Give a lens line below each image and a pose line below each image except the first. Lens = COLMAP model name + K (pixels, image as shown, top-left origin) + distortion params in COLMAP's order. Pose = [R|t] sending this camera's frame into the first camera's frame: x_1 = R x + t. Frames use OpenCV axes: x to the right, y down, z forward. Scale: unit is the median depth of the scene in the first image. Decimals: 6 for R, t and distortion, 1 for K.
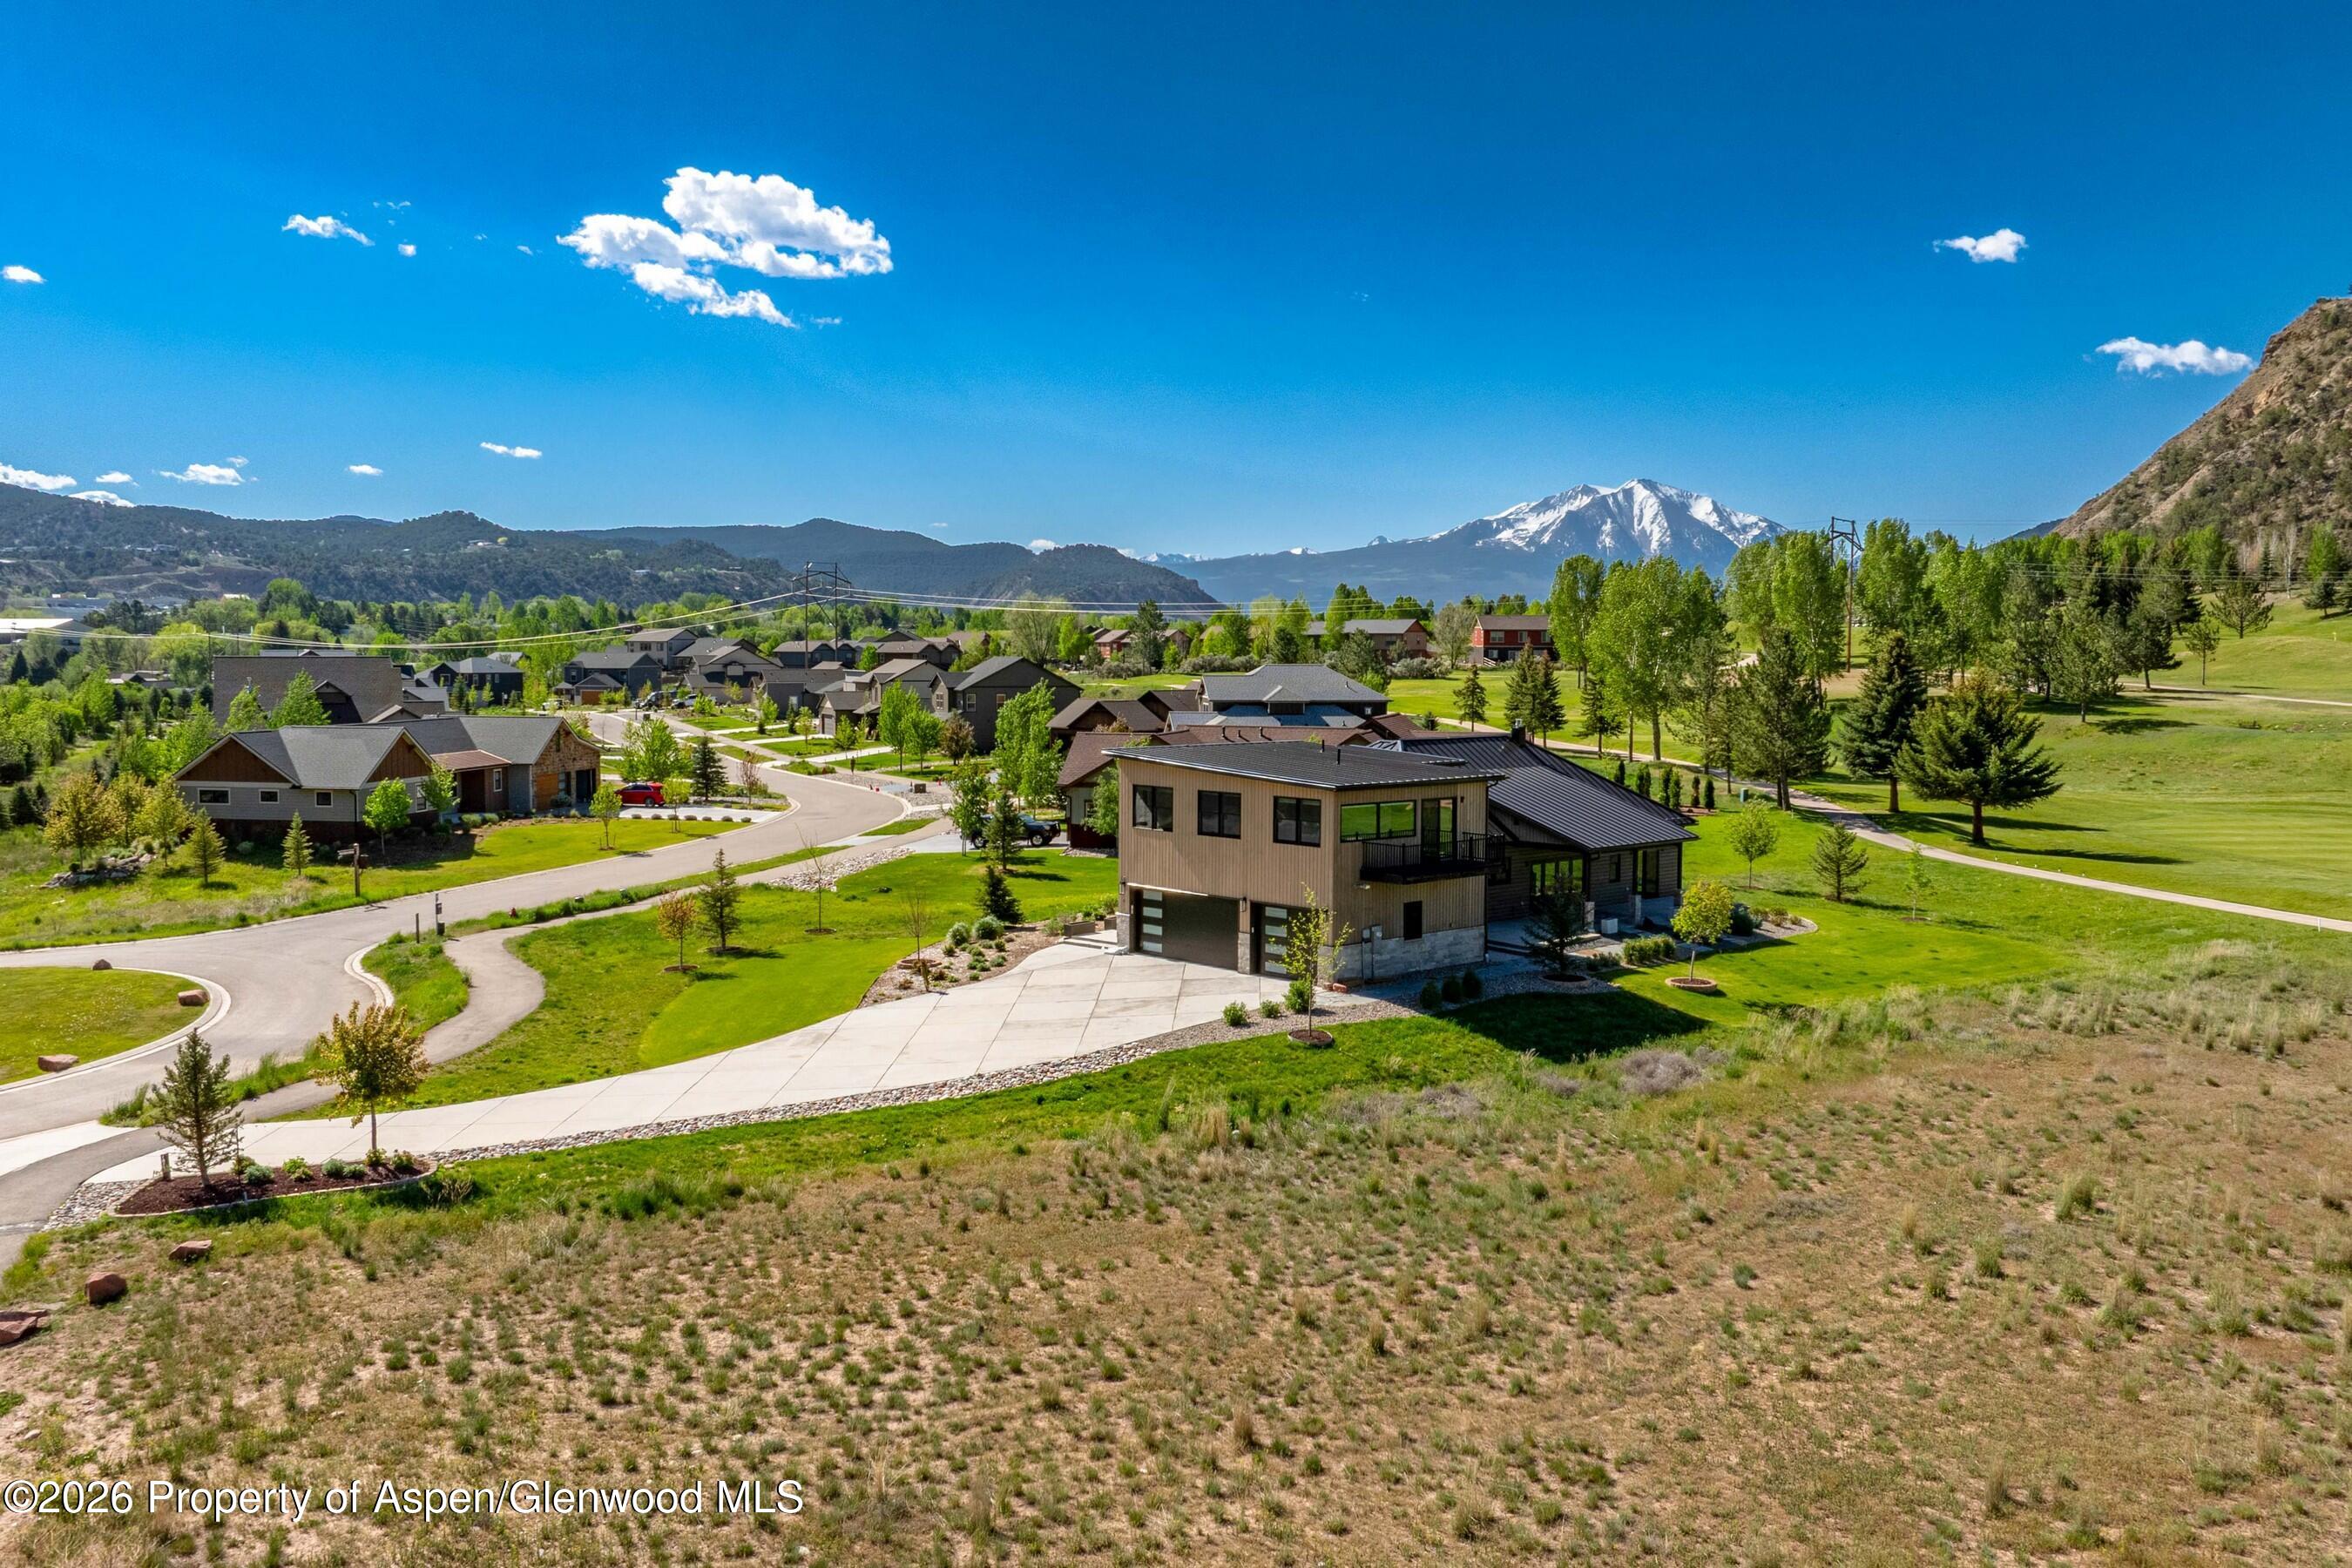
lens RADIAL K [[2056.3, 0, 1185.1], [0, 2056.3, 784.1], [0, 0, 1]] dist [-0.014790, -0.027236]
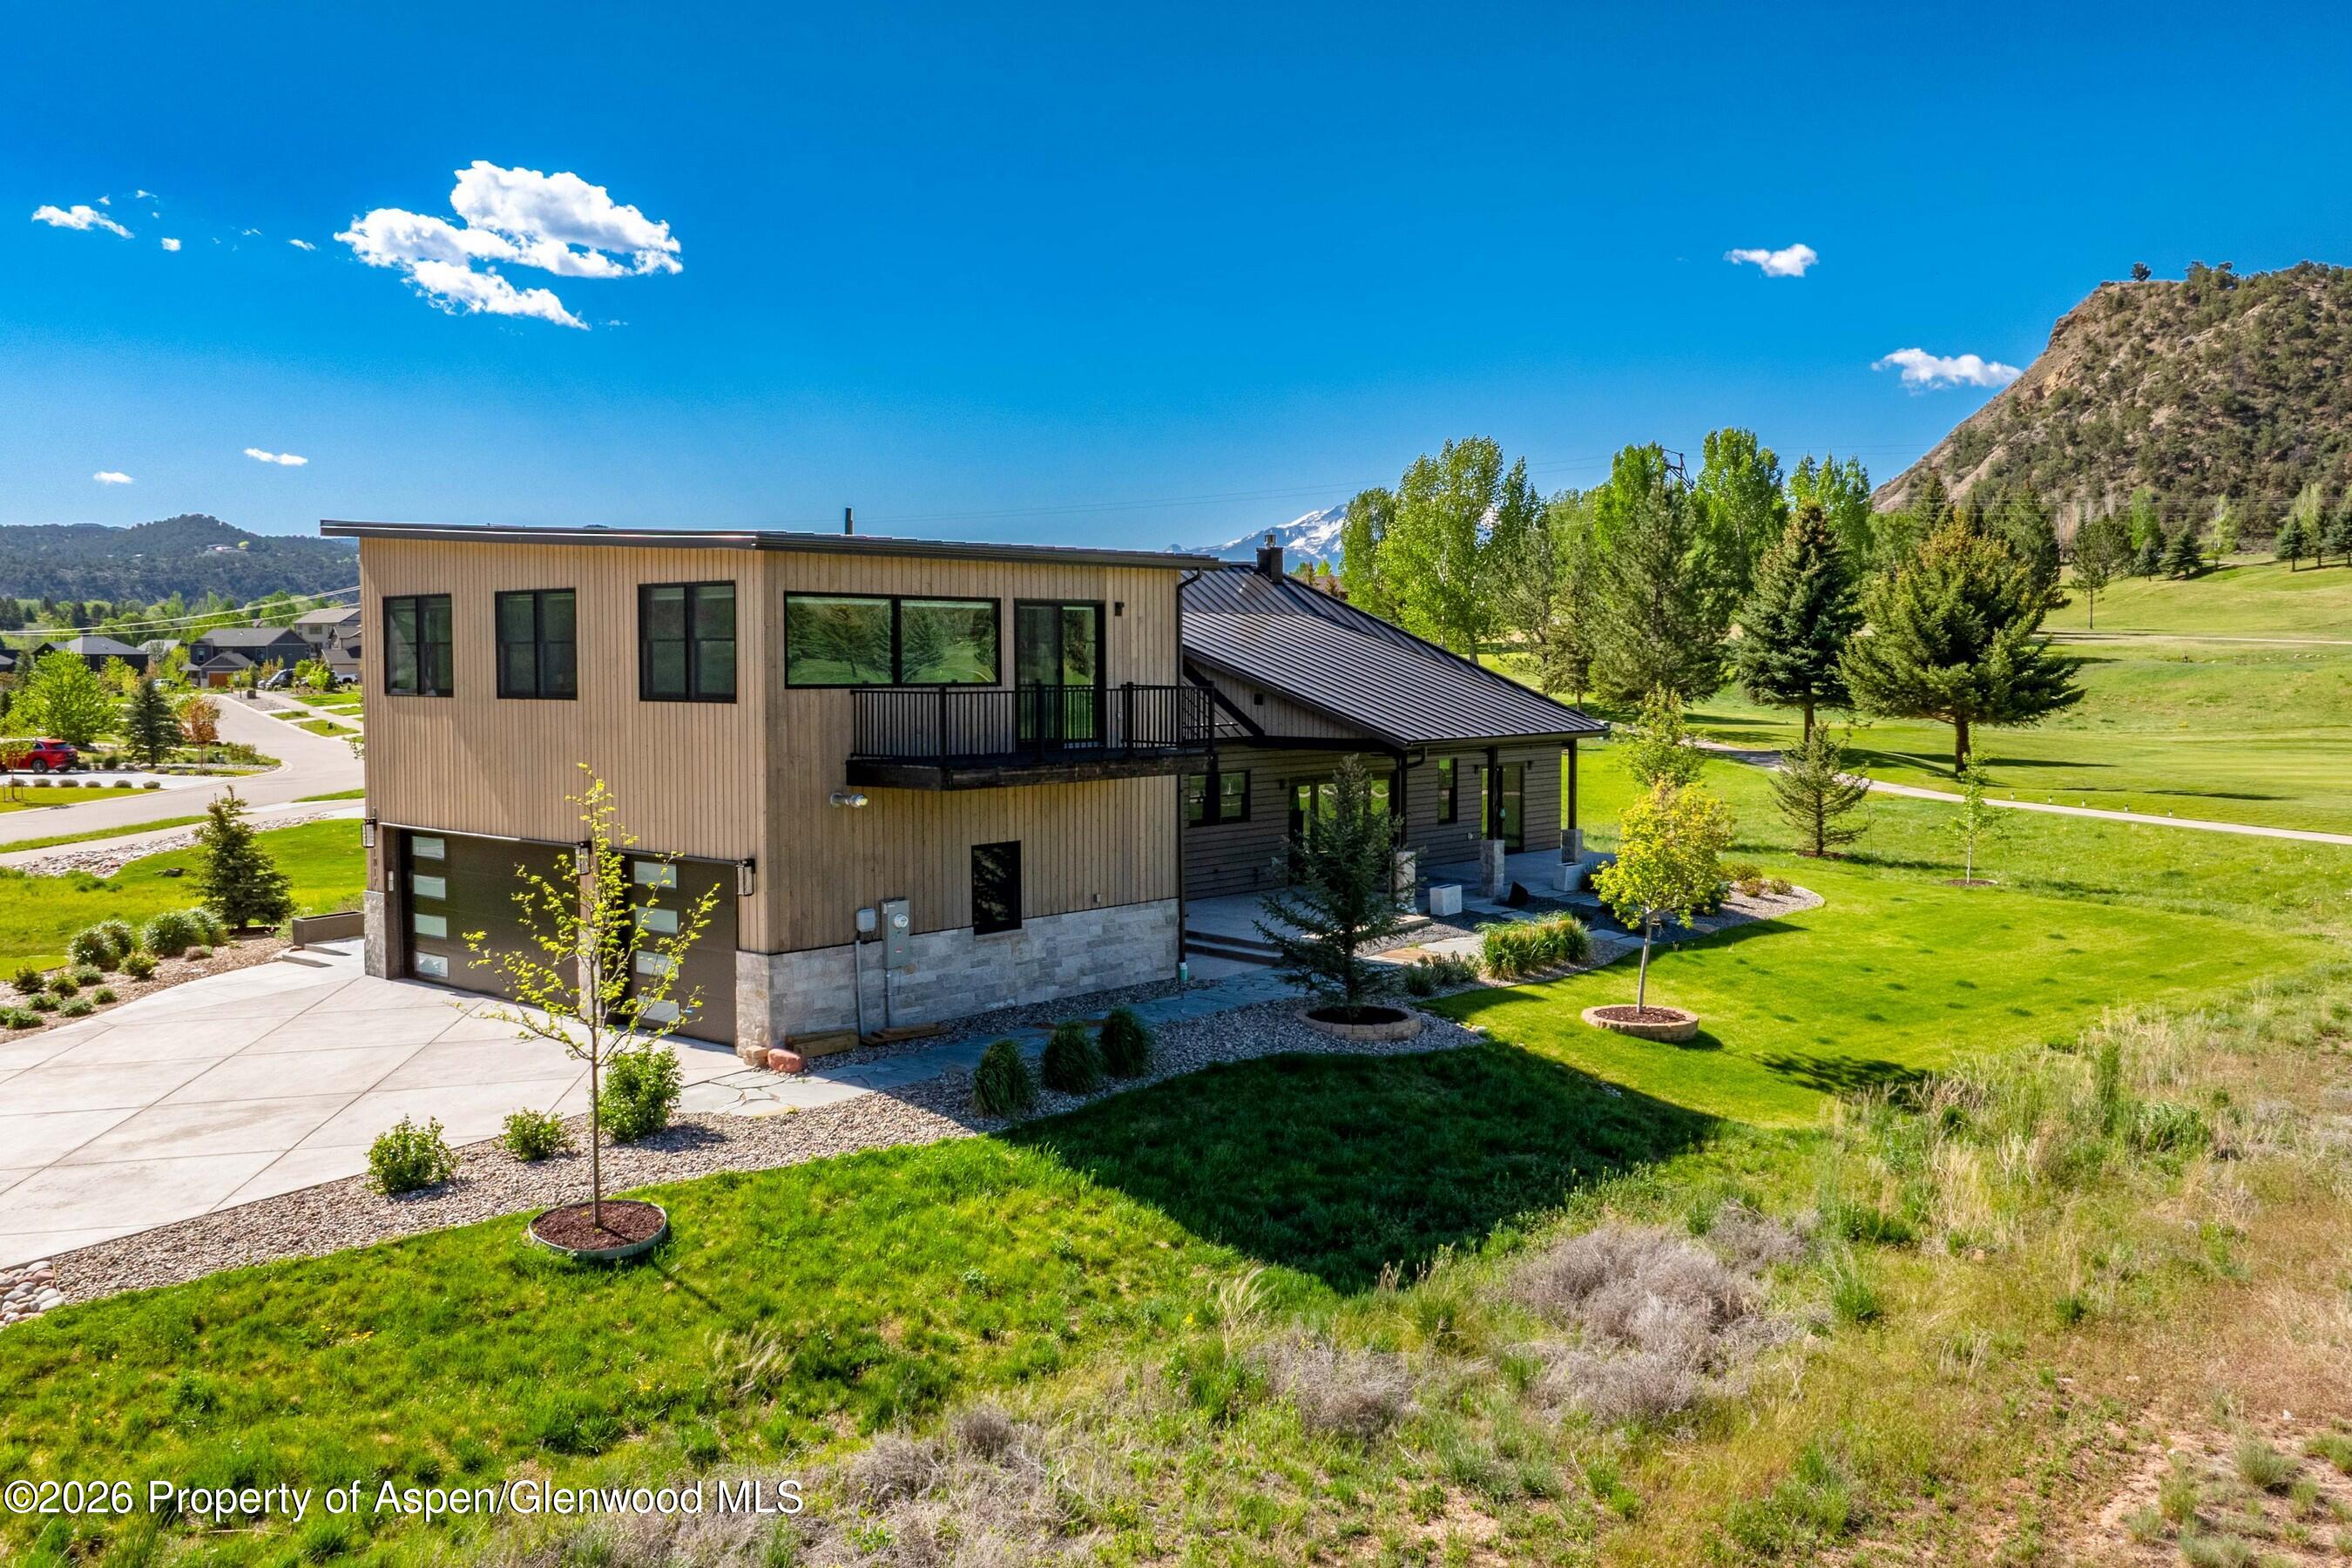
lens RADIAL K [[2056.3, 0, 1199.3], [0, 2056.3, 794.3], [0, 0, 1]] dist [-0.014790, -0.027236]
pose [[0.994413, -0.014526, 0.104554, 0.067293], [0.014524, 0.999894, 0.000778, 0.029607], [-0.104554, 0.000745, 0.994519, 0.360106]]
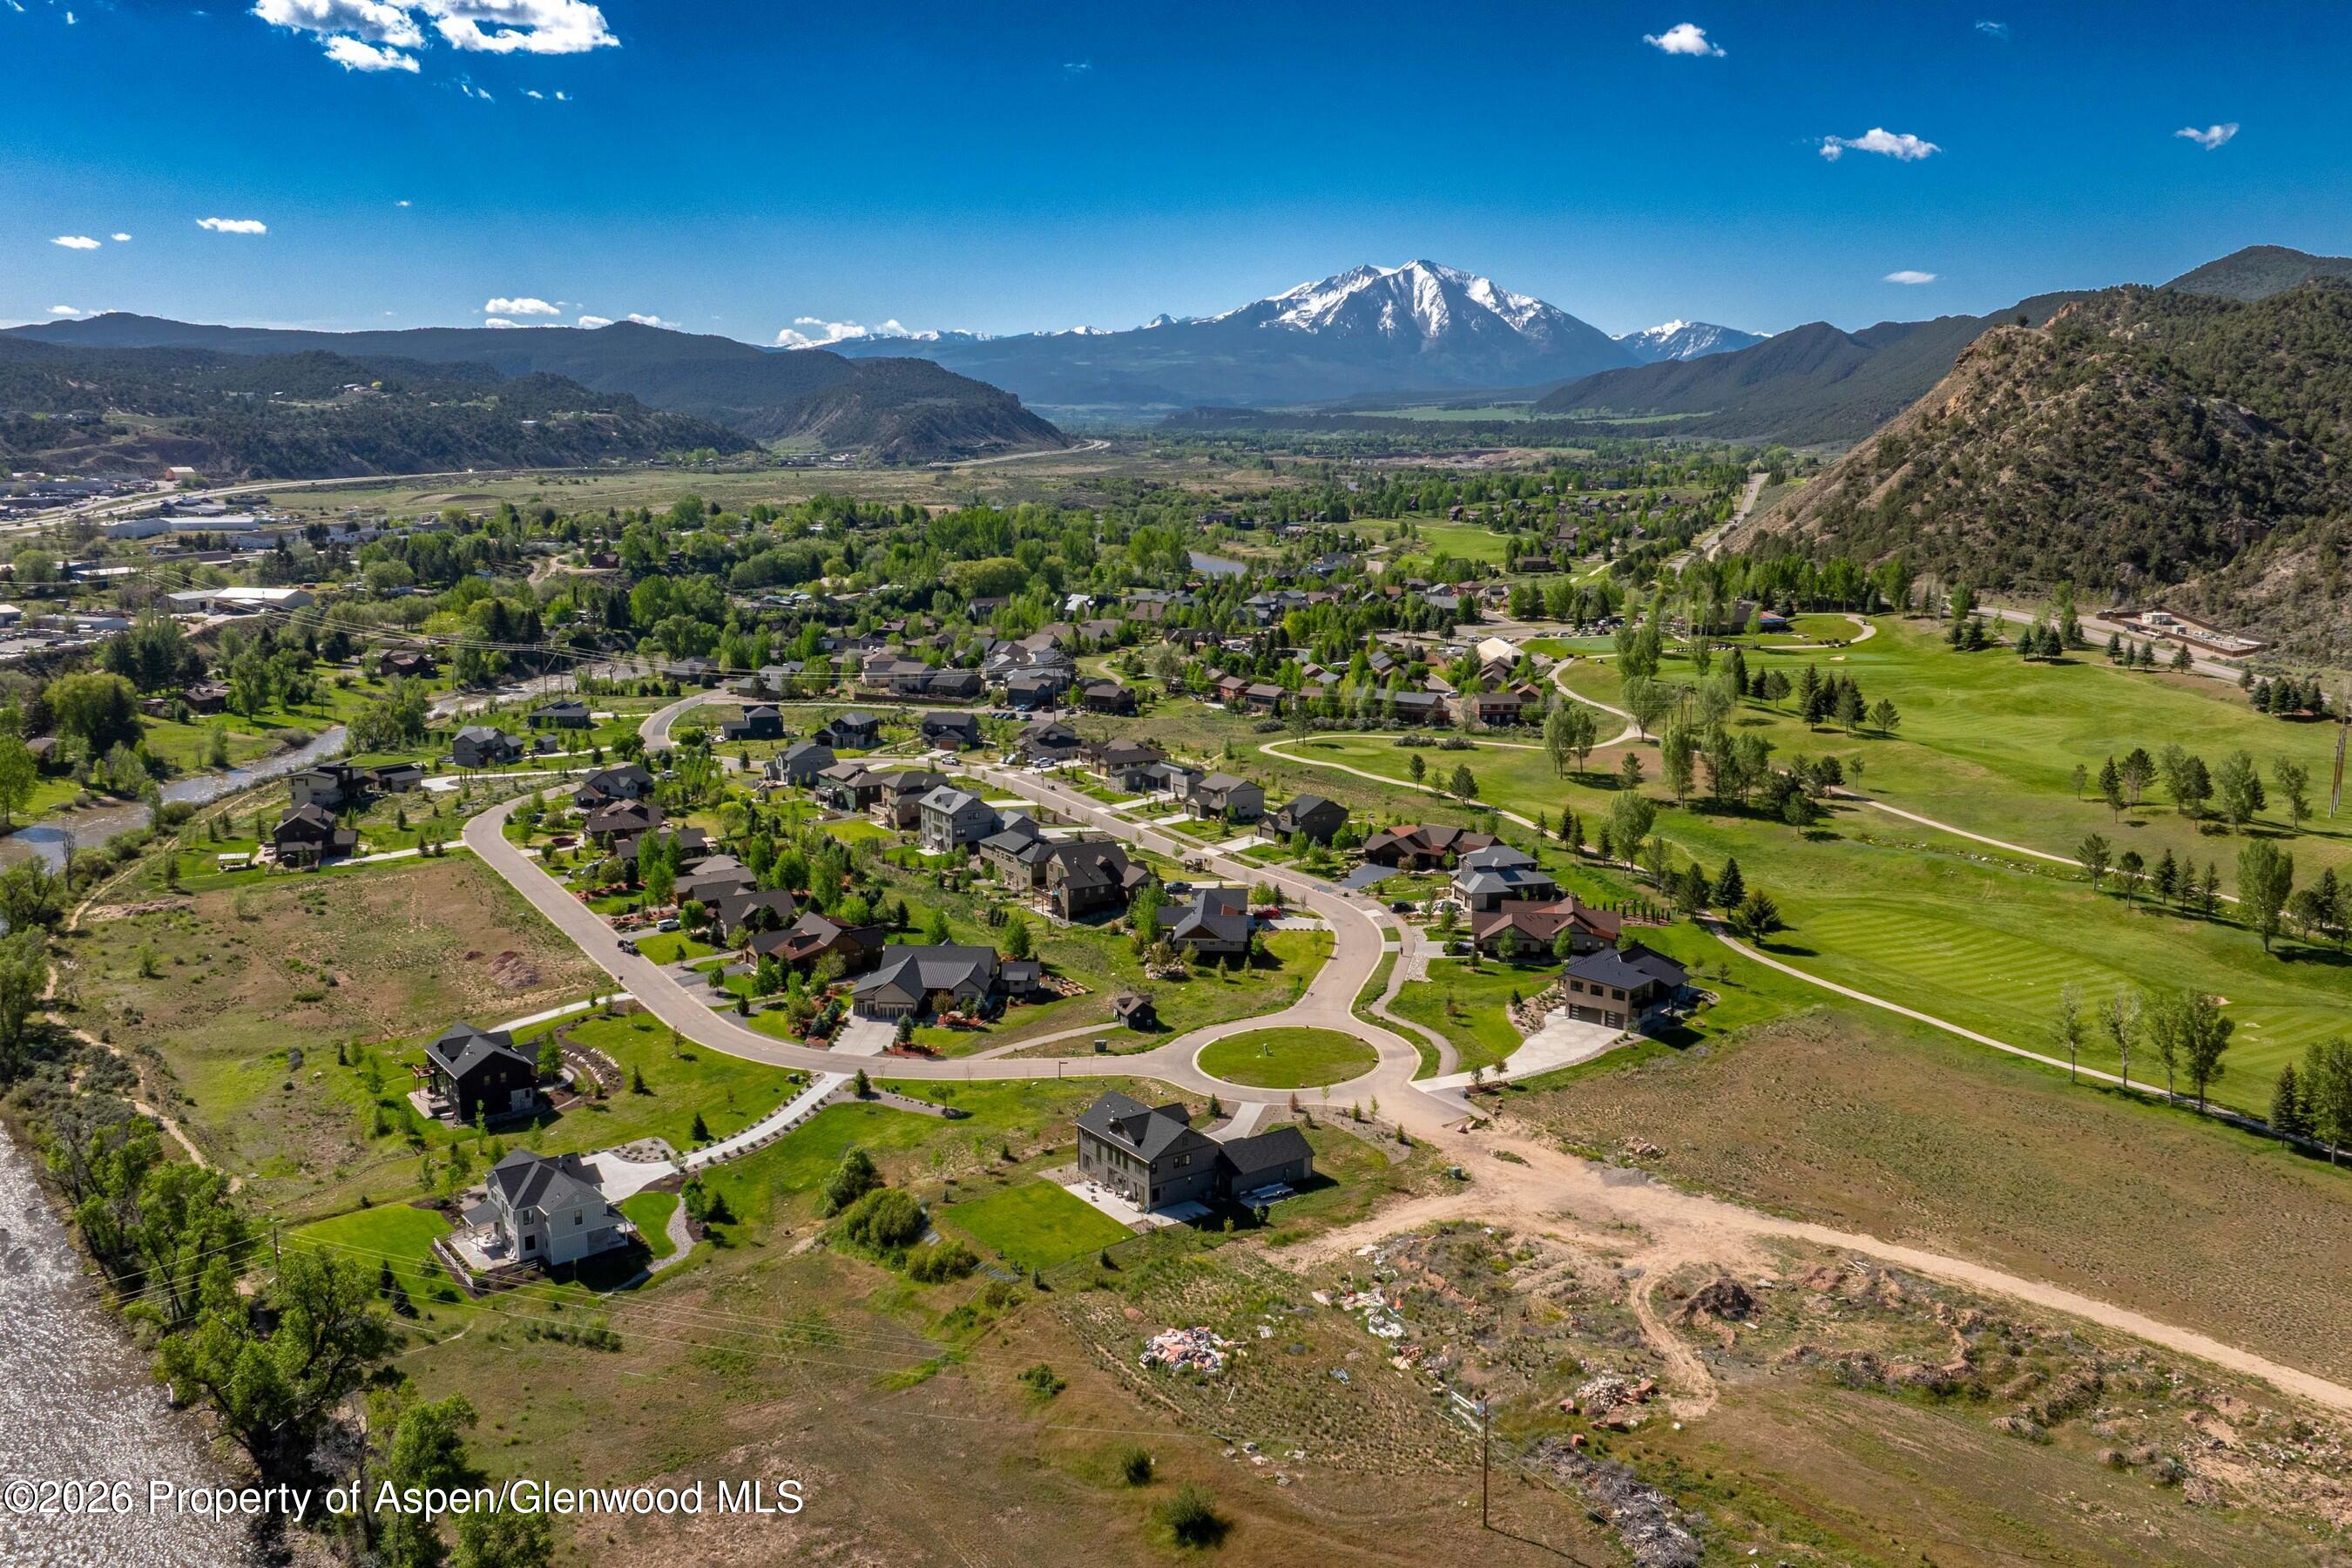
lens RADIAL K [[2056.3, 0, 1182.2], [0, 2056.3, 781.0], [0, 0, 1]] dist [-0.014790, -0.027236]
pose [[0.994204, -0.024714, 0.104634, -0.842555], [0.013150, 0.993867, 0.109795, -0.592655], [-0.106706, -0.107783, 0.988431, -2.060099]]
